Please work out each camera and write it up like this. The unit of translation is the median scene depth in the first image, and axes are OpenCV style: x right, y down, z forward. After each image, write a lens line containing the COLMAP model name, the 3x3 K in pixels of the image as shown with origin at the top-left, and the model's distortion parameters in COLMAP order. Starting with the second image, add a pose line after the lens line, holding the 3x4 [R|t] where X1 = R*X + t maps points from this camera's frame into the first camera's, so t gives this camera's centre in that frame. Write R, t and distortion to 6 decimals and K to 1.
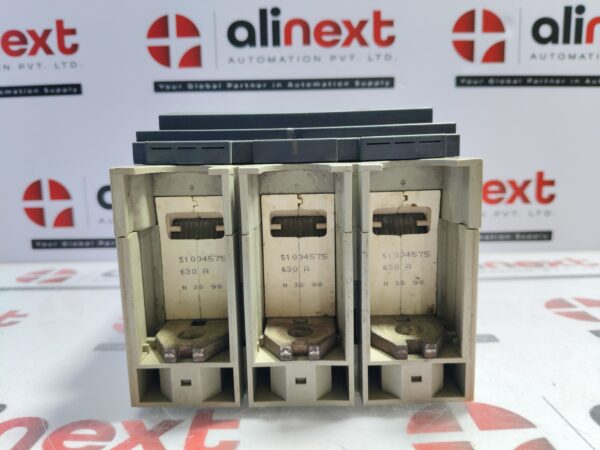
lens RADIAL K [[473.1, 0, 300.0], [0, 473.1, 225.0], [0, 0, 1]] dist [-0.040986, -0.003267]
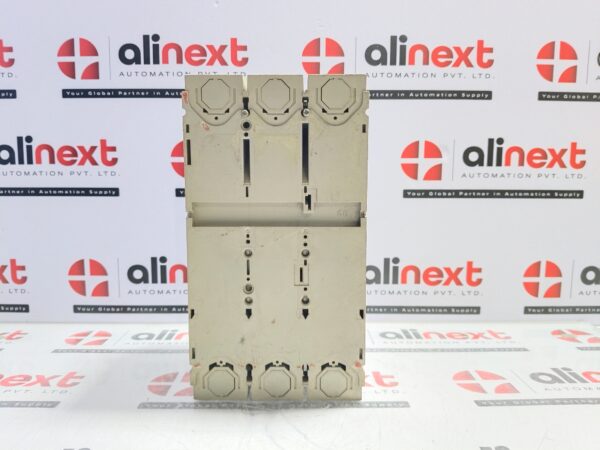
lens RADIAL K [[461.3, 0, 300.0], [0, 461.3, 225.0], [0, 0, 1]] dist [0.041963, -0.092993]
pose [[0.999745, 0.021375, 0.007246, 0.031154], [-0.021043, 0.998847, -0.043154, -0.155284], [-0.008160, 0.042990, 0.999042, -0.297116]]
